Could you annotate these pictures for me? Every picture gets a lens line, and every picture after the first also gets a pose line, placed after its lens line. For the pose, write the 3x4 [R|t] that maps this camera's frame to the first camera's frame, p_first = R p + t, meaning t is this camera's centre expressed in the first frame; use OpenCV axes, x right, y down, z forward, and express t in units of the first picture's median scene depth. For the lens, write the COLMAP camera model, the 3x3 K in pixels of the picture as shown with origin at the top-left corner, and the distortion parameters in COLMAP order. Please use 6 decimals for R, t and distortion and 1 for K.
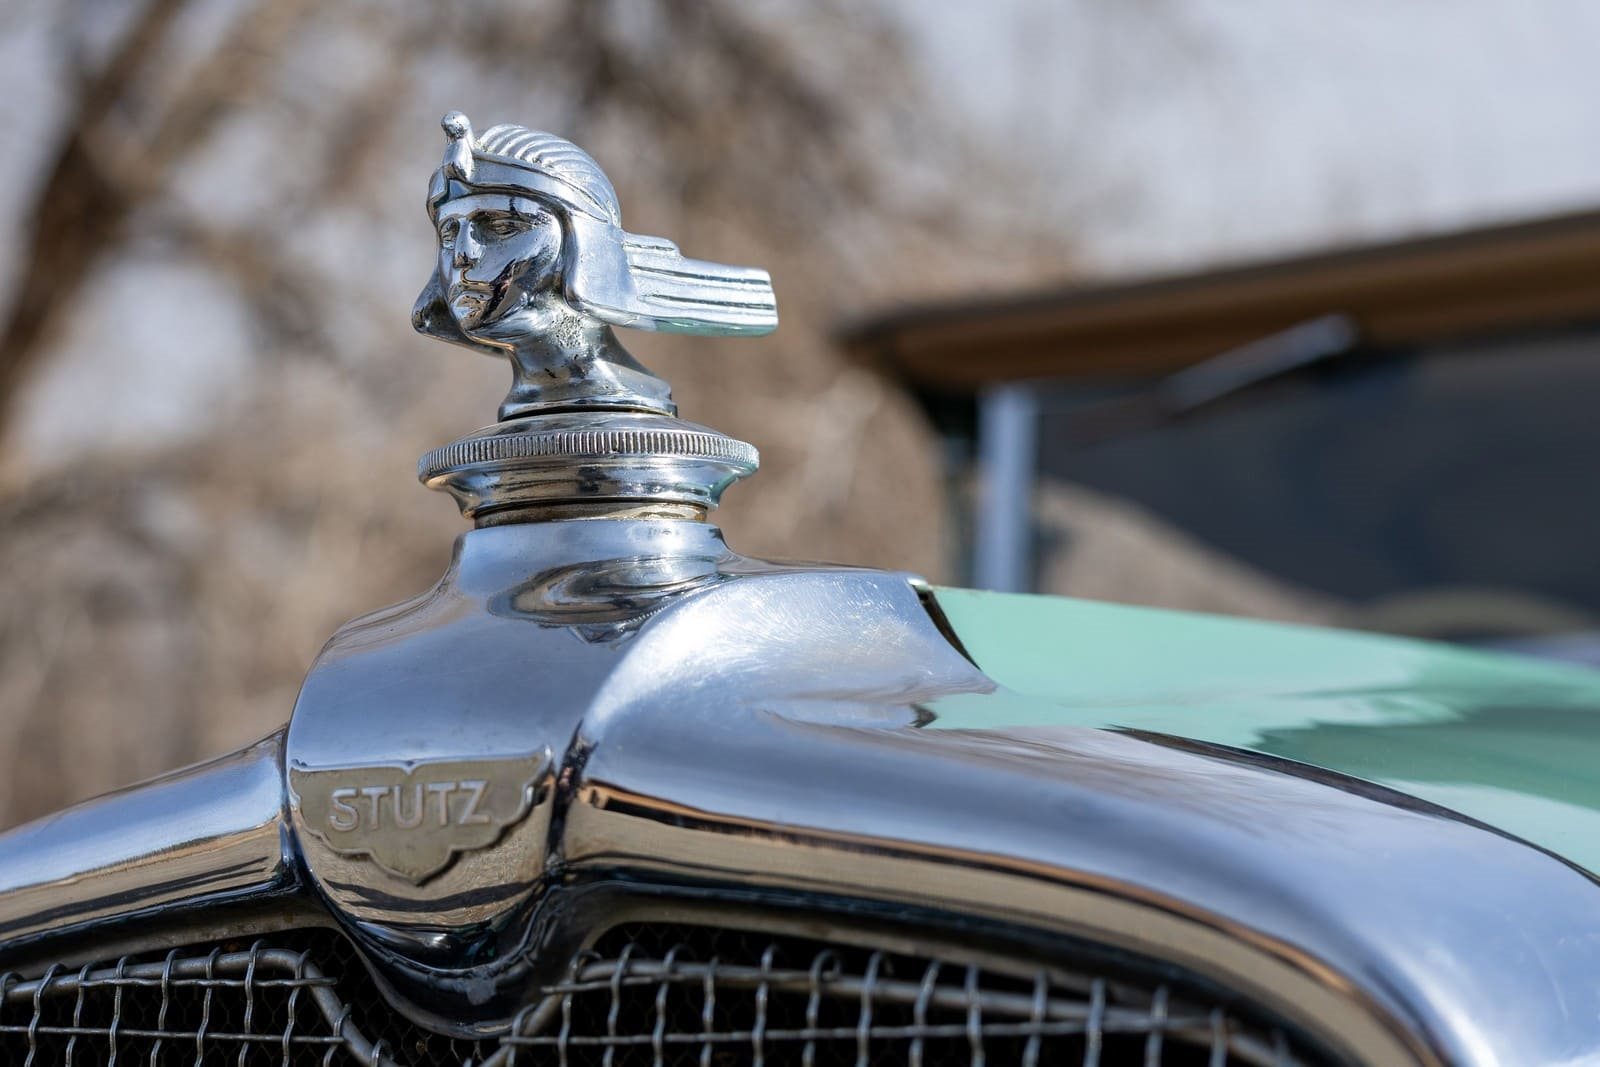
lens RADIAL K [[2462.7, 0, 800.0], [0, 2462.7, 533.5], [0, 0, 1]] dist [-0.015619, 0.059690]
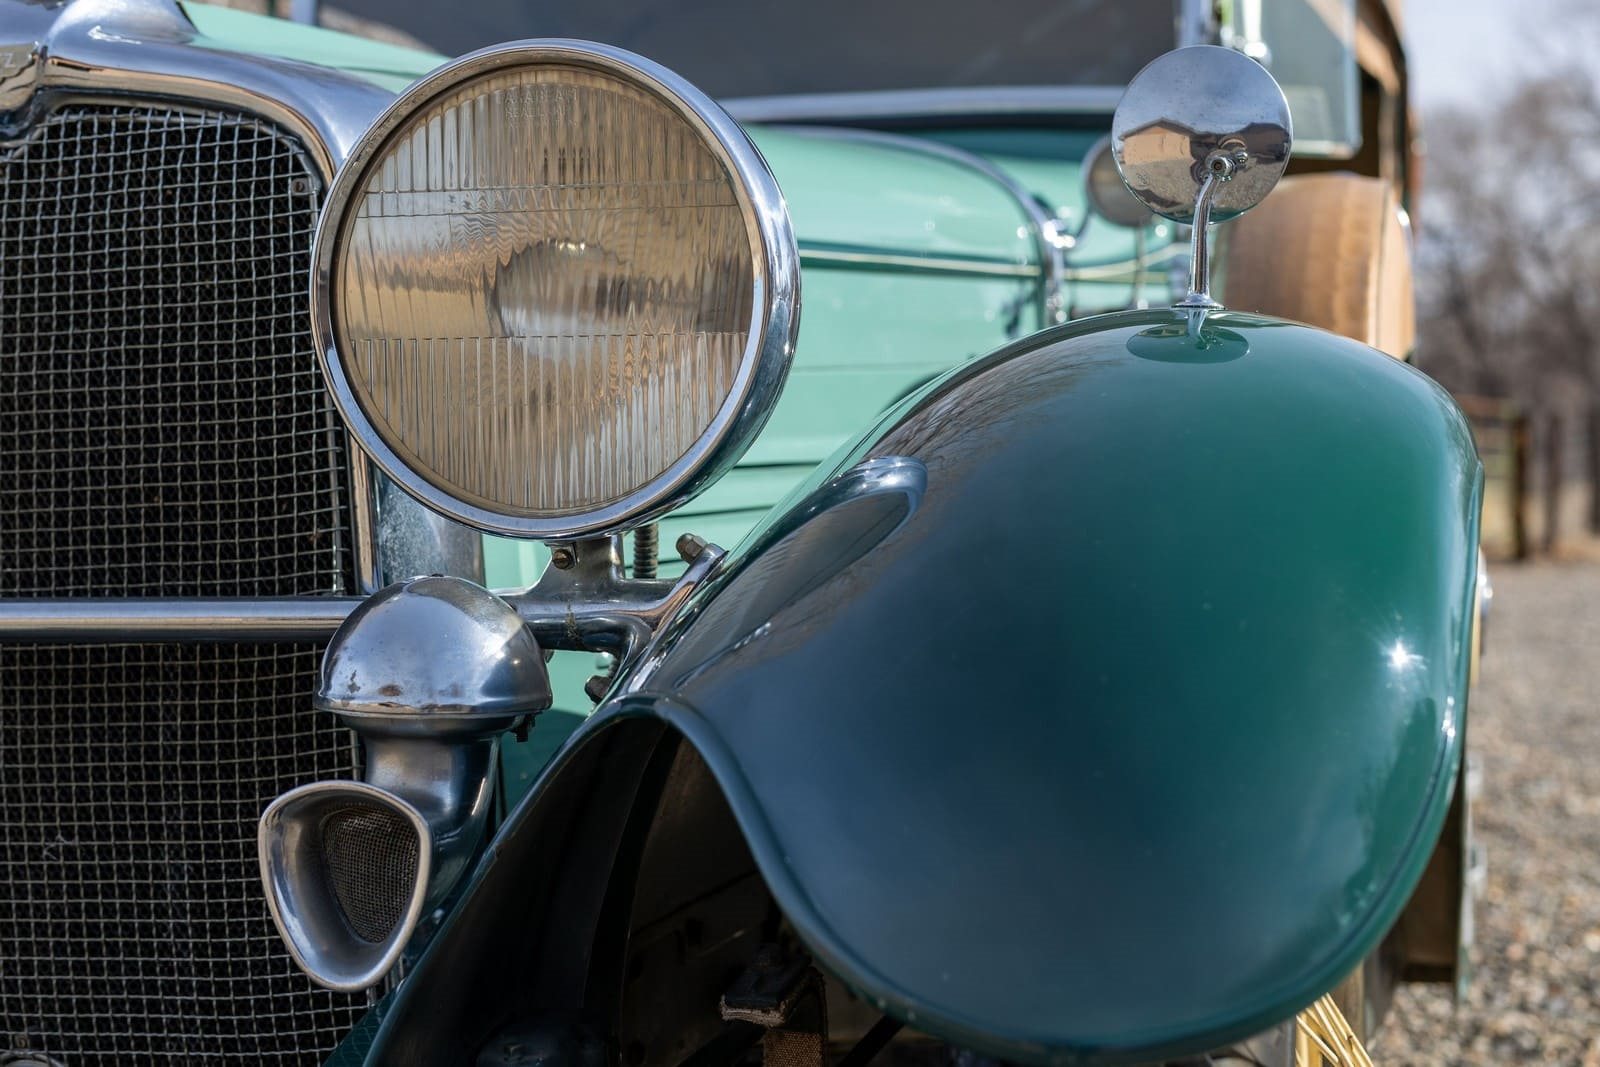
lens RADIAL K [[2462.7, 0, 800.0], [0, 2462.7, 533.5], [0, 0, 1]] dist [-0.015619, 0.059690]
pose [[0.970452, -0.022686, 0.240226, 0.064271], [-0.022097, 0.983032, 0.182100, 0.110212], [-0.240281, -0.182028, 0.953484, -2.144134]]
